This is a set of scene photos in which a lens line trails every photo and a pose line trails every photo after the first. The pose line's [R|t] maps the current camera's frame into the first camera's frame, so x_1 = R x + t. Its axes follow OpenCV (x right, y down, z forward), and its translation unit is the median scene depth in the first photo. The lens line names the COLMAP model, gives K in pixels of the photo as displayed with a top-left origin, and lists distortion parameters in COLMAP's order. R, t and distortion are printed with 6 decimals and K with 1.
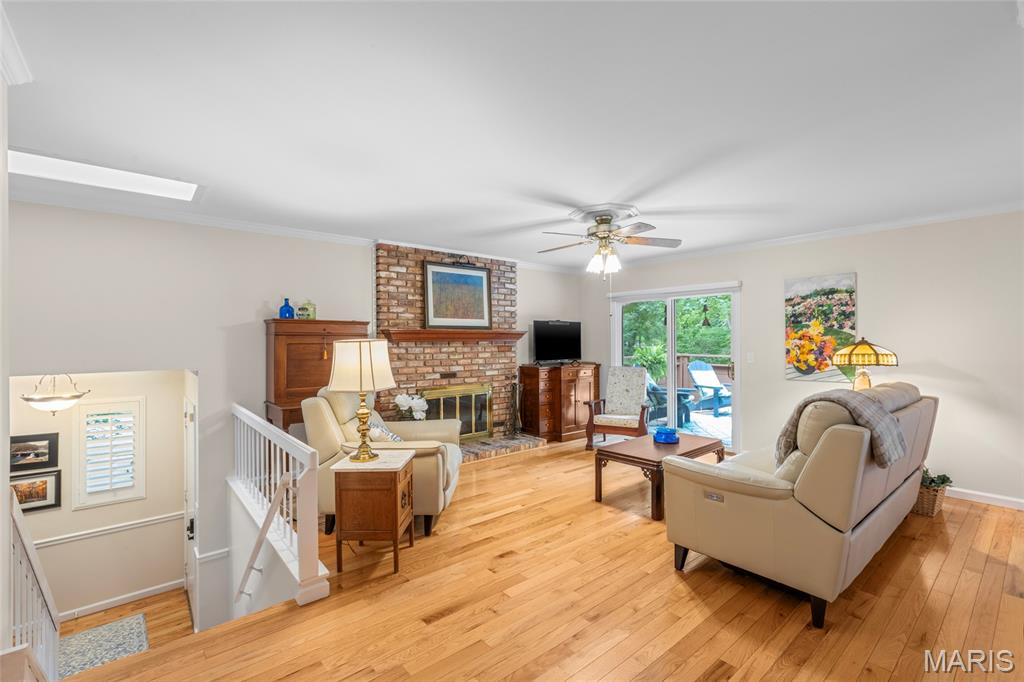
lens RADIAL K [[461.0, 0, 520.9], [0, 461.0, 340.3], [0, 0, 1]] dist [0.001243, -0.009153]
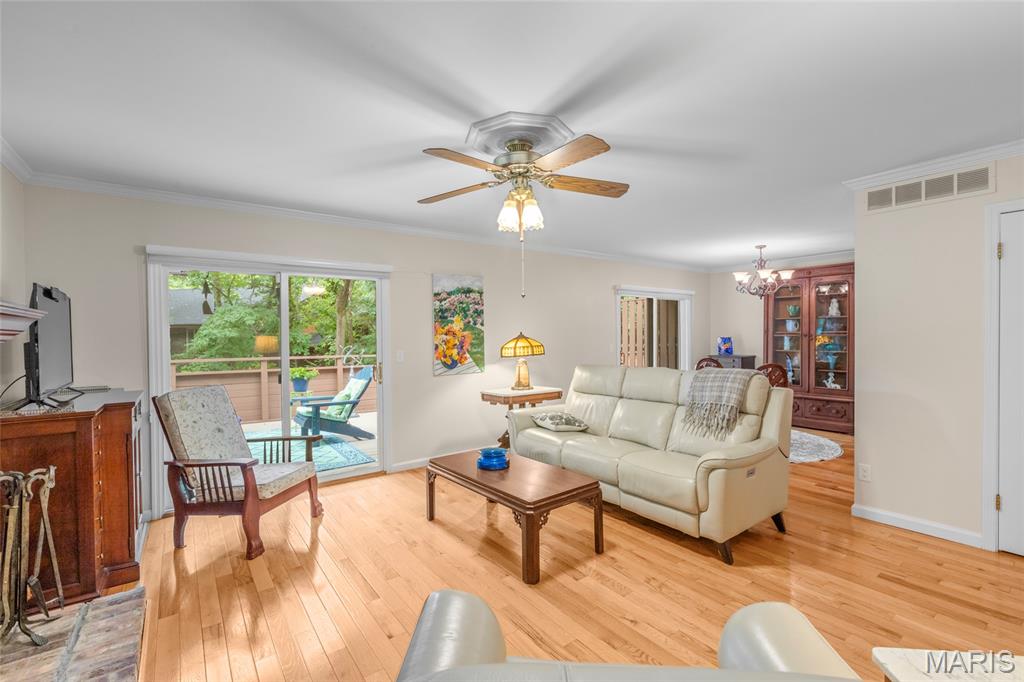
lens RADIAL K [[451.1, 0, 512.0], [0, 451.1, 341.0], [0, 0, 1]] dist [0.004748, 0.000250]
pose [[0.064090, -0.012162, 0.997870, -0.369342], [0.009740, 0.999886, 0.011561, 0.001912], [-0.997897, 0.008978, 0.064201, 0.790232]]
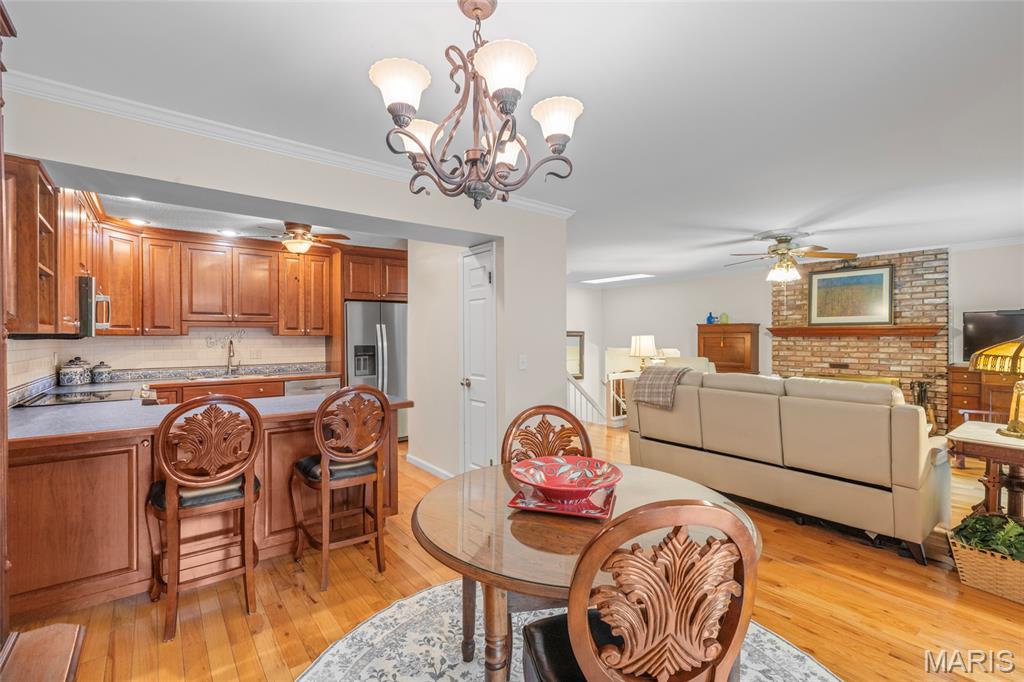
lens RADIAL K [[461.0, 0, 520.9], [0, 461.0, 340.3], [0, 0, 1]] dist [0.001243, -0.009153]
pose [[-0.014198, 0.009874, -0.999850, 1.177456], [0.000643, 0.999951, 0.009866, 0.000215], [0.999899, -0.000503, -0.014204, 0.255162]]
